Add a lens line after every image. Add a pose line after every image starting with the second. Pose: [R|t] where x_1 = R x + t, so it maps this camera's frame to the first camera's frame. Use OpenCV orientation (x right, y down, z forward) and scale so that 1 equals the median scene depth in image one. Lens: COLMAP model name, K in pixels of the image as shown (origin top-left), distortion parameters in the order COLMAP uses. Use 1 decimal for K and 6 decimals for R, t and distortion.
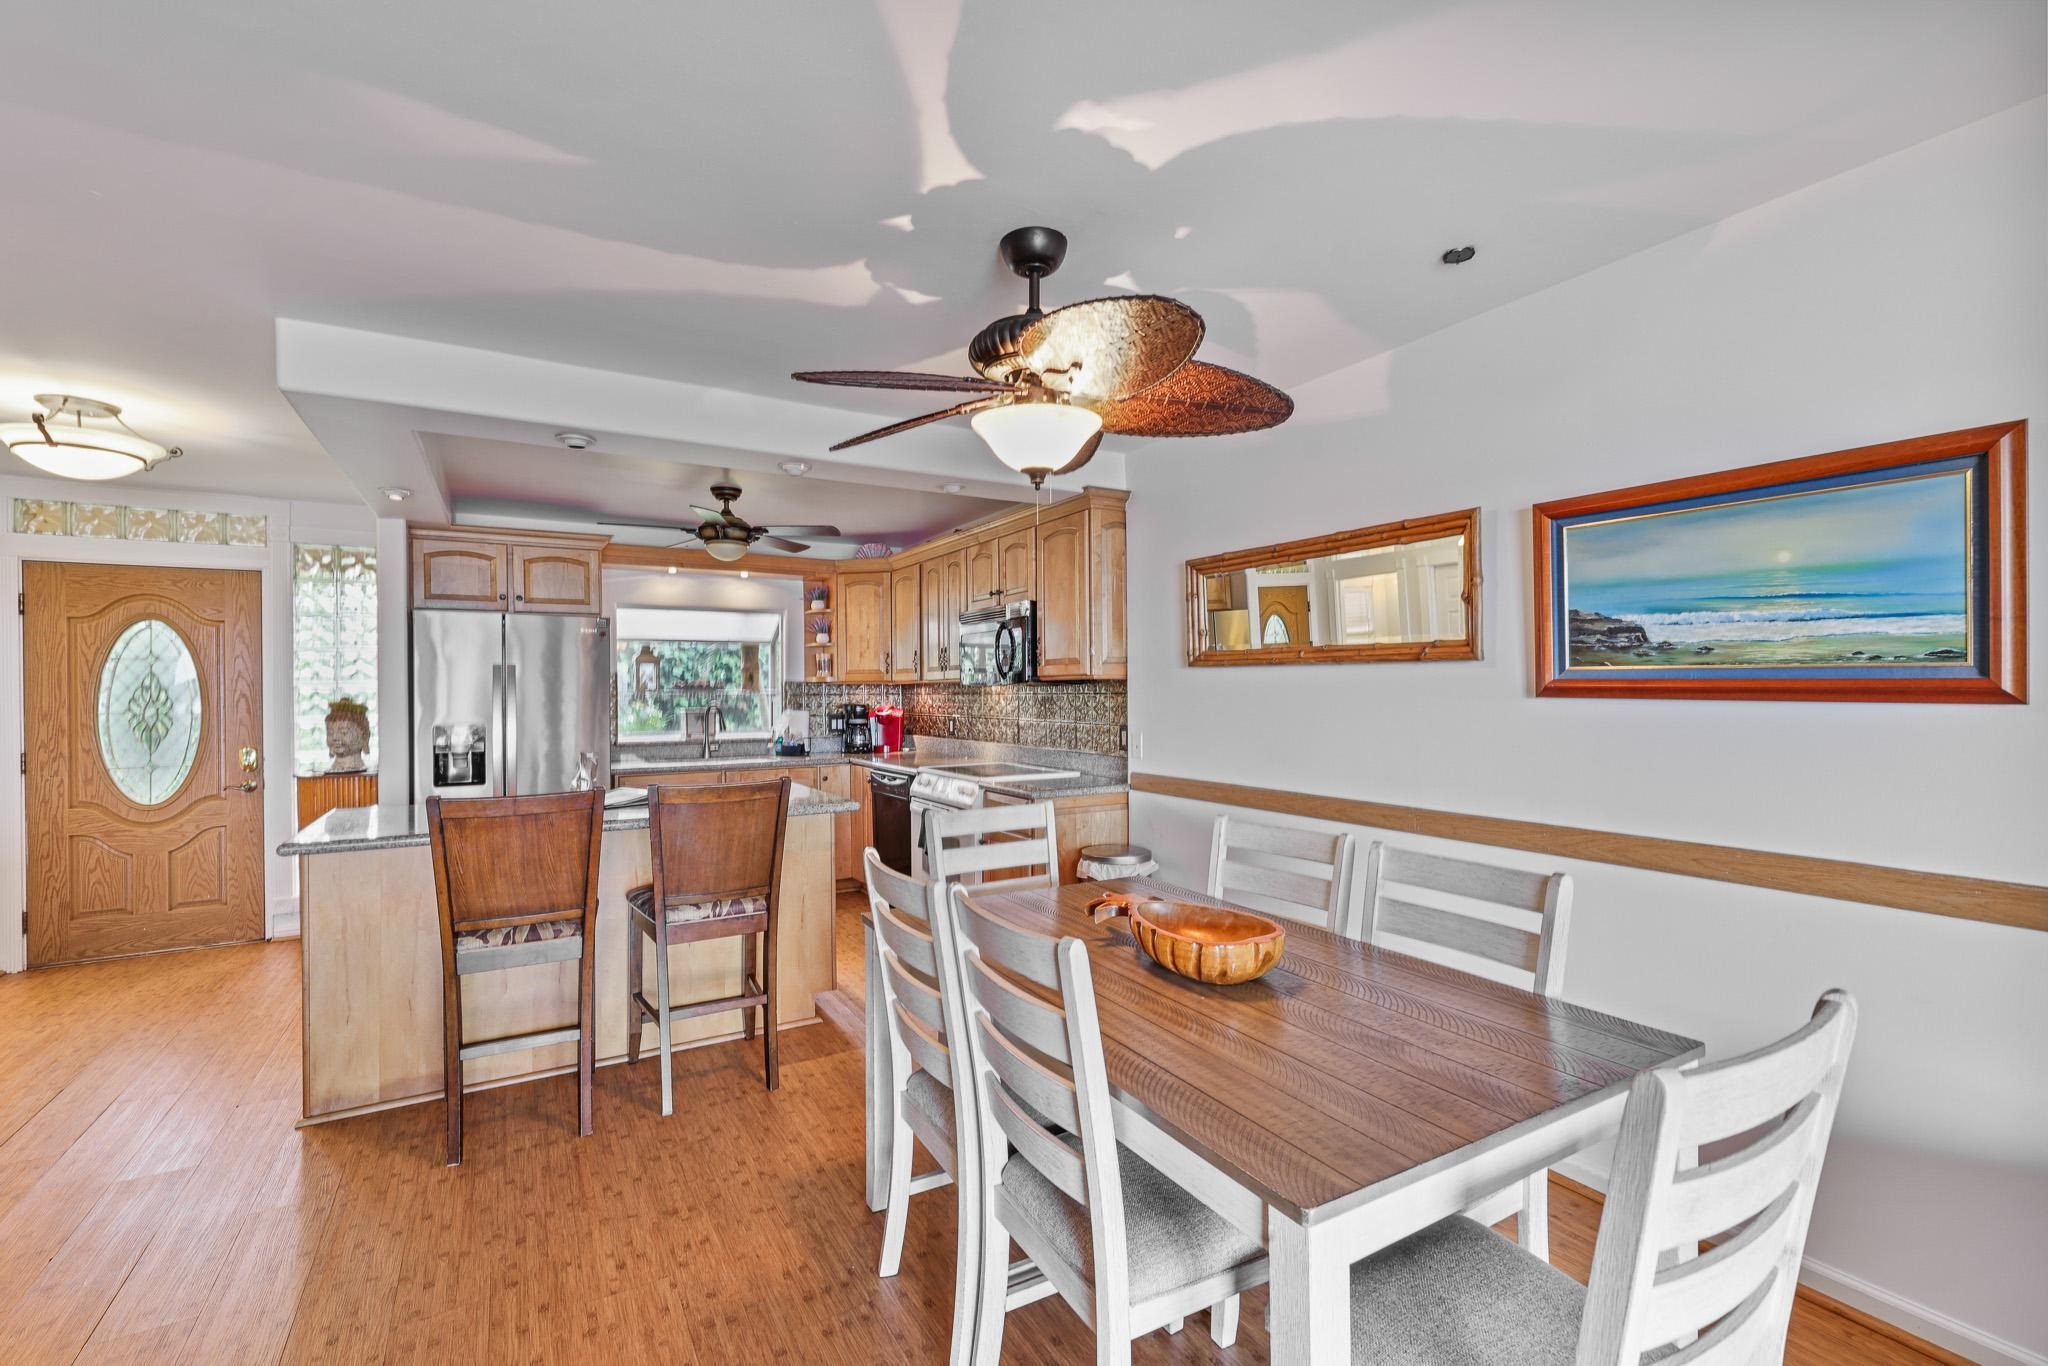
lens RADIAL K [[872.3, 0, 1021.7], [0, 872.3, 692.8], [0, 0, 1]] dist [-0.001436, -0.000732]
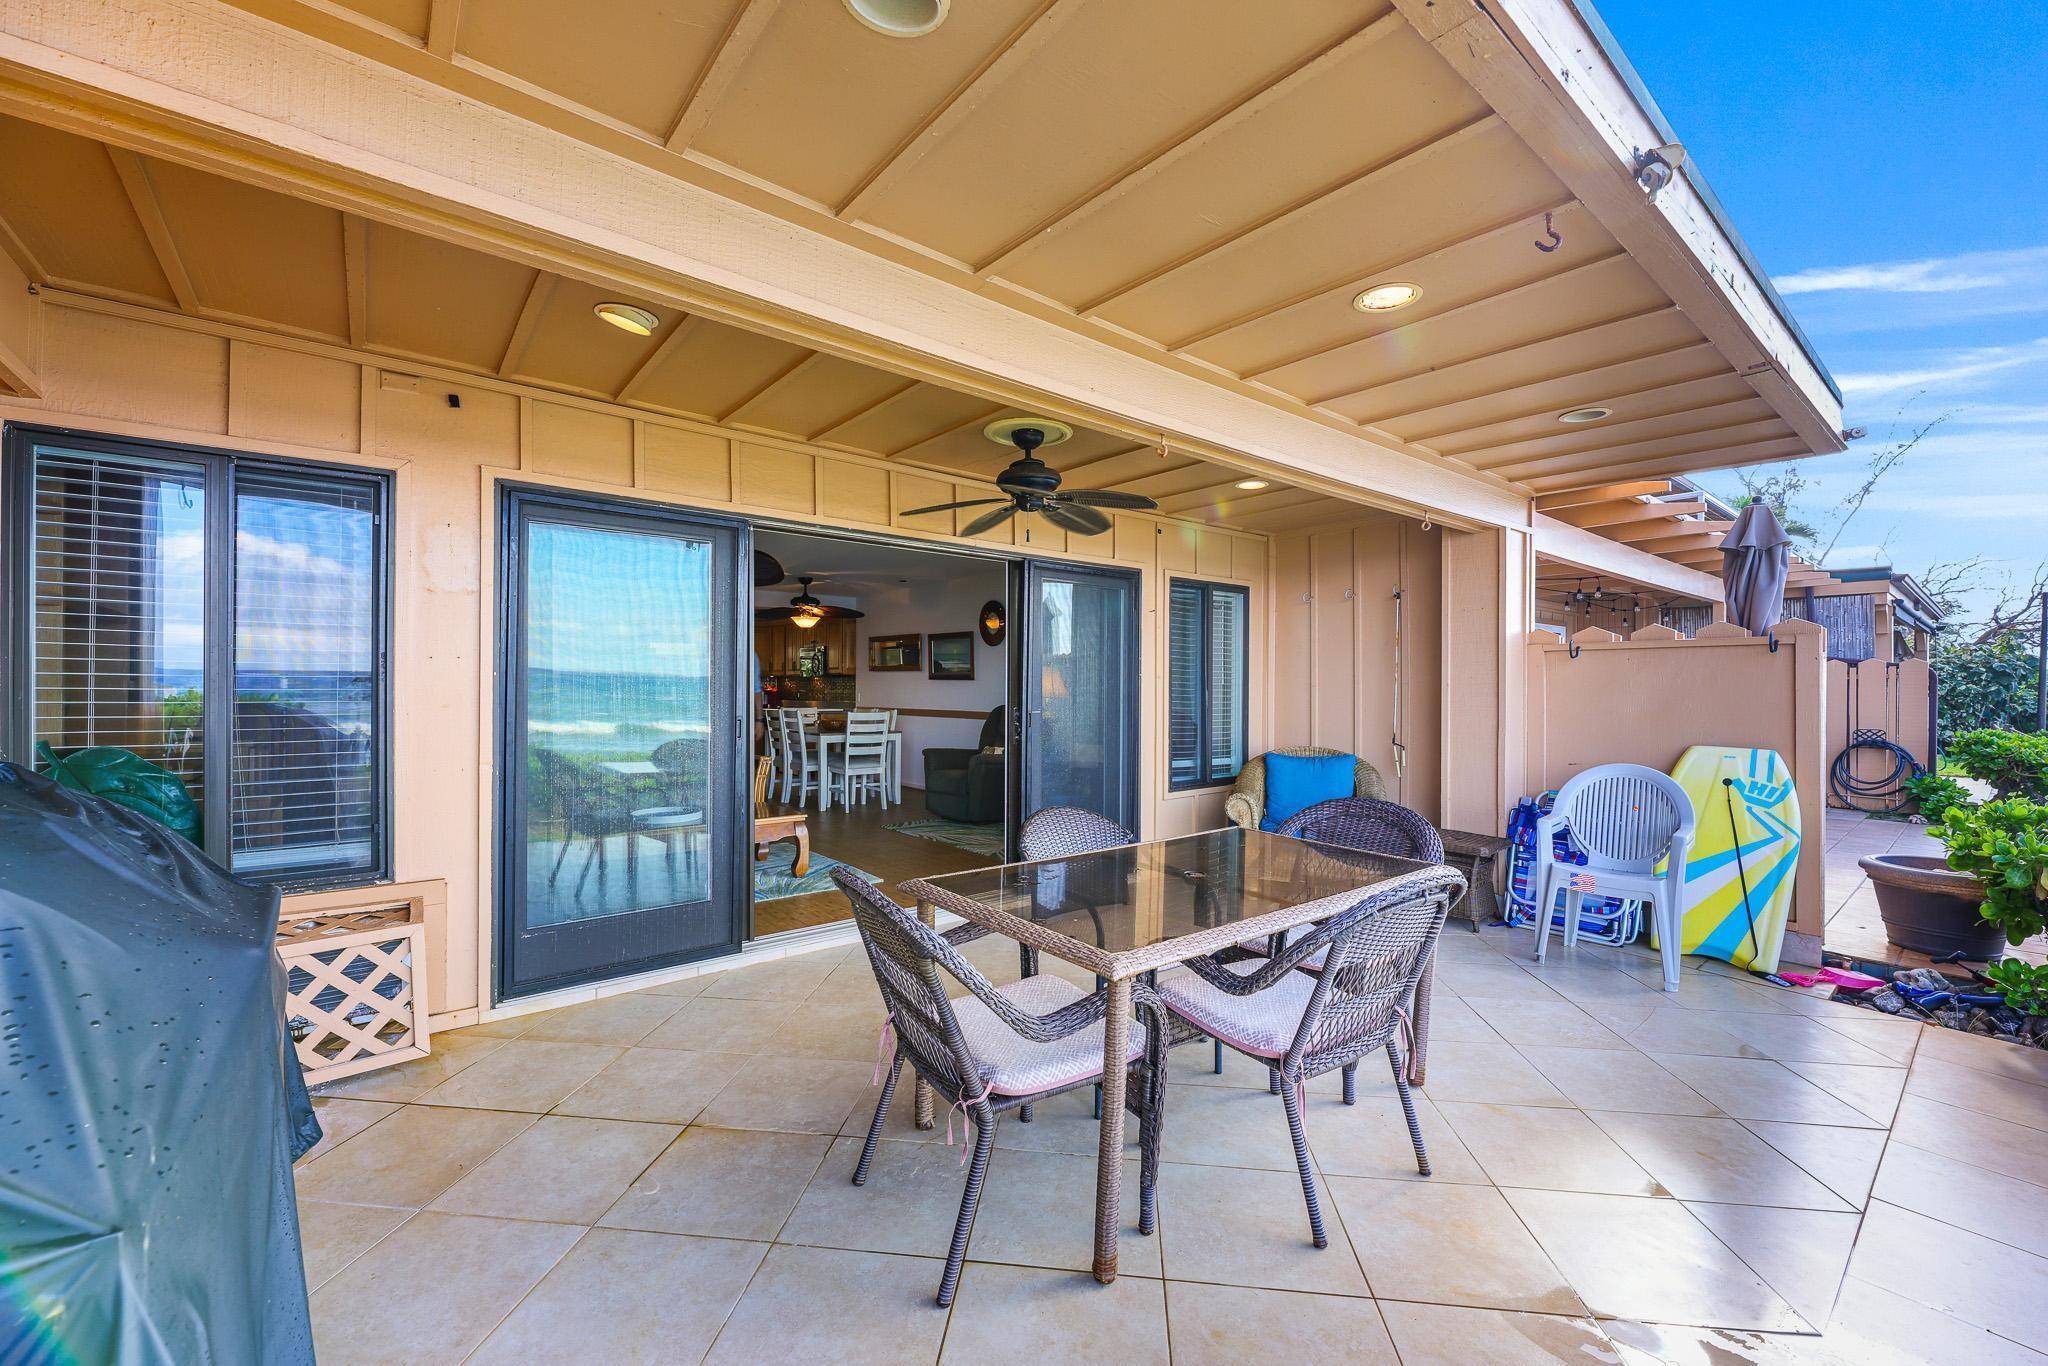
lens RADIAL K [[807.5, 0, 1022.8], [0, 807.5, 689.9], [0, 0, 1]] dist [-0.000358, -0.000040]
pose [[0.988139, 0.010159, 0.153225, 0.225688], [-0.009636, 0.999945, -0.004156, 0.034936], [-0.153259, 0.002630, 0.988183, -1.521732]]
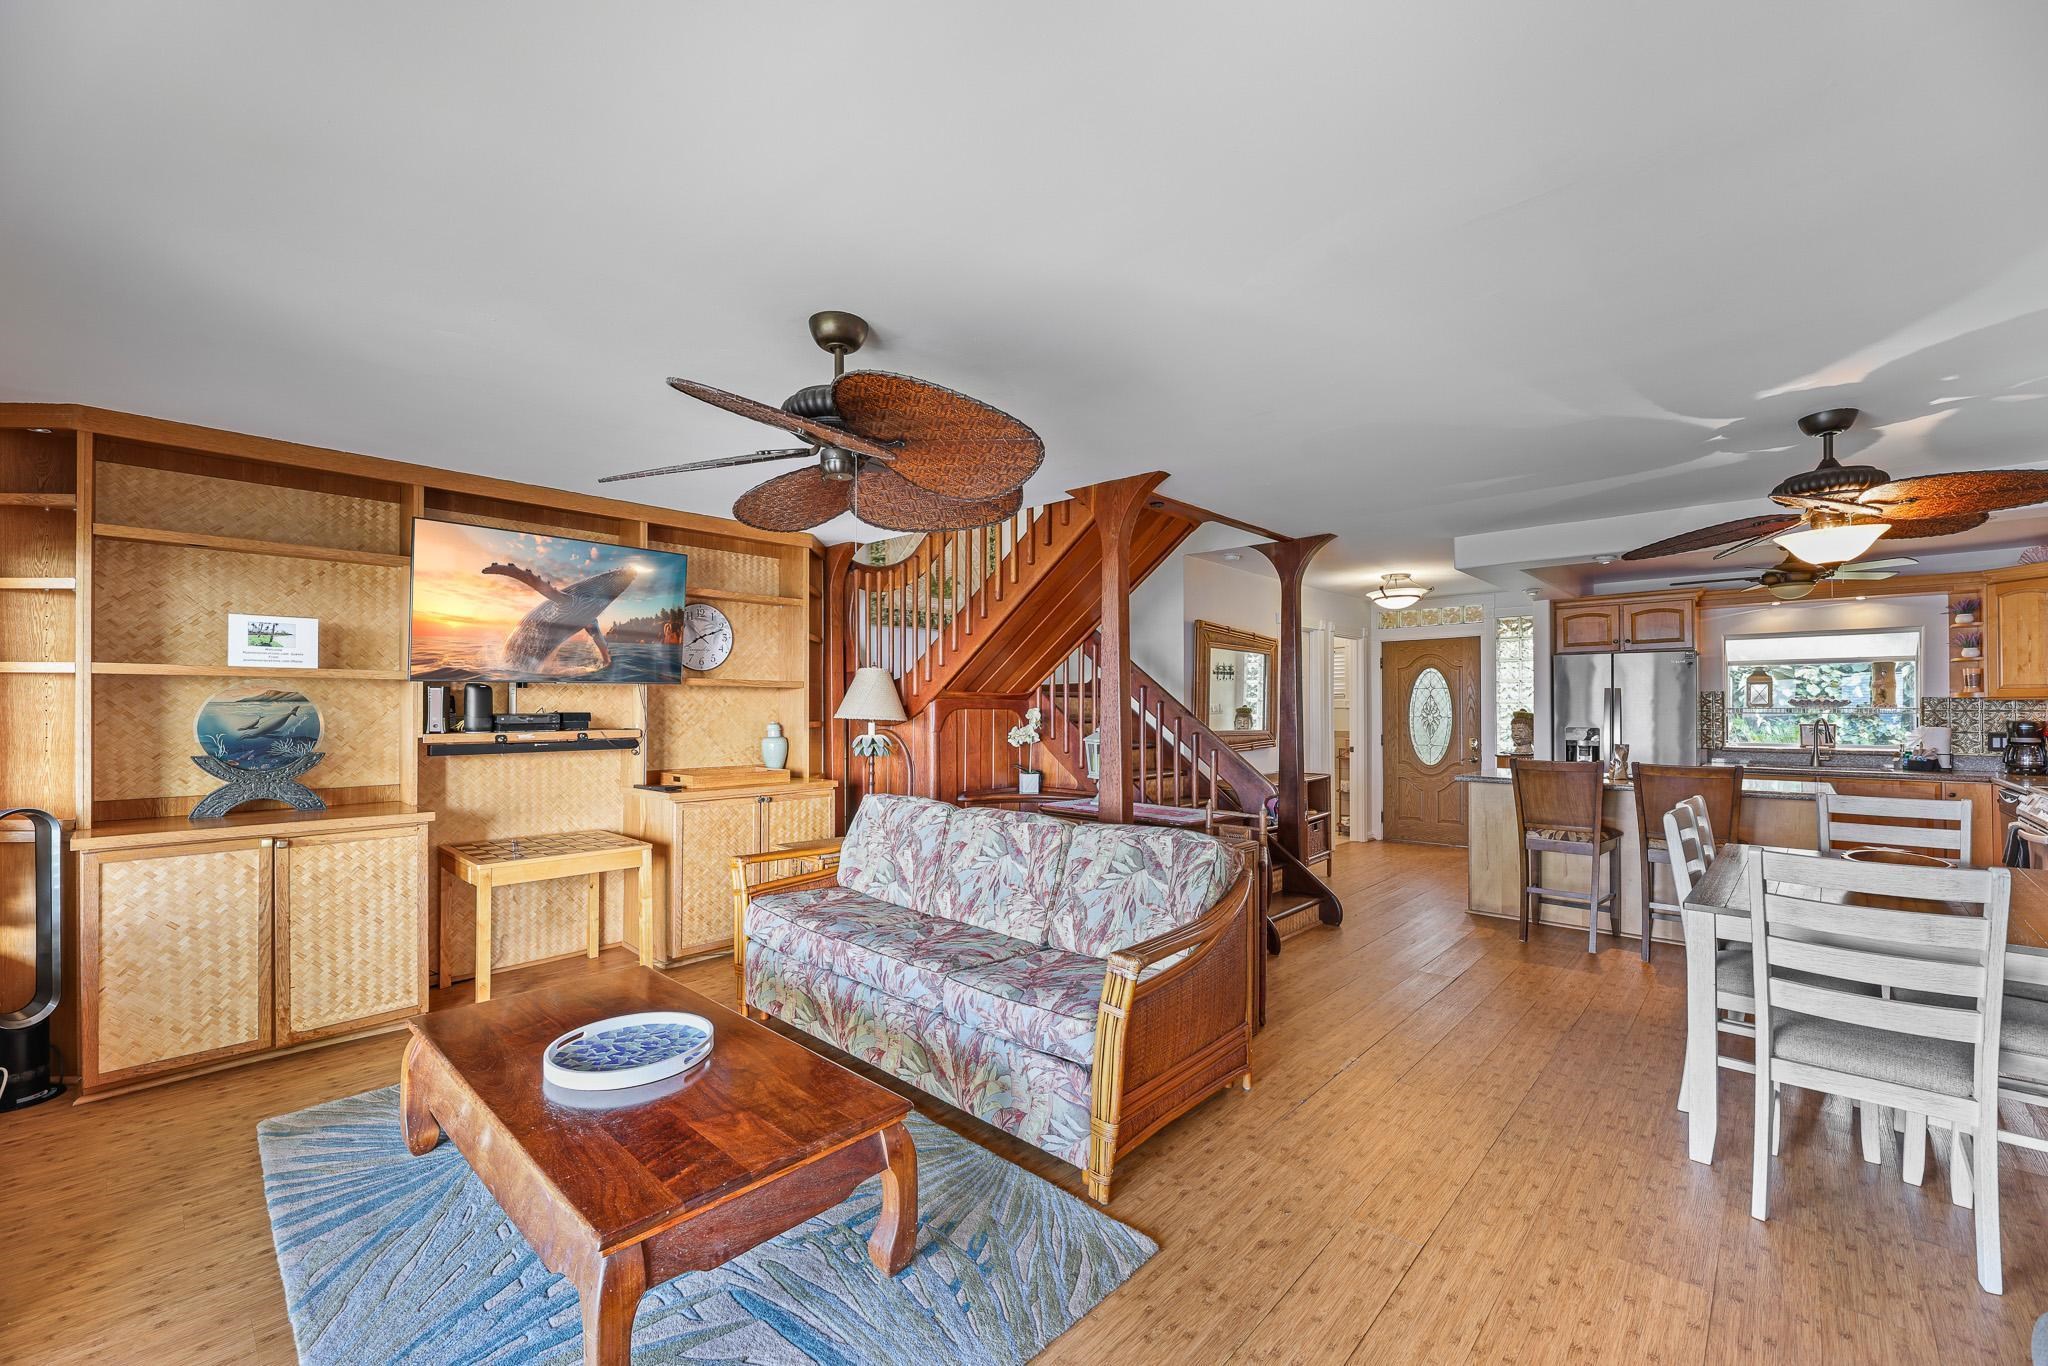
lens RADIAL K [[824.4, 0, 1029.3], [0, 824.4, 698.3], [0, 0, 1]] dist [-0.000794, -0.000466]
pose [[0.290146, -0.005008, -0.956969, 0.450610], [-0.003978, 0.999971, -0.006439, -0.002141], [0.956974, 0.005675, 0.290118, -0.346154]]
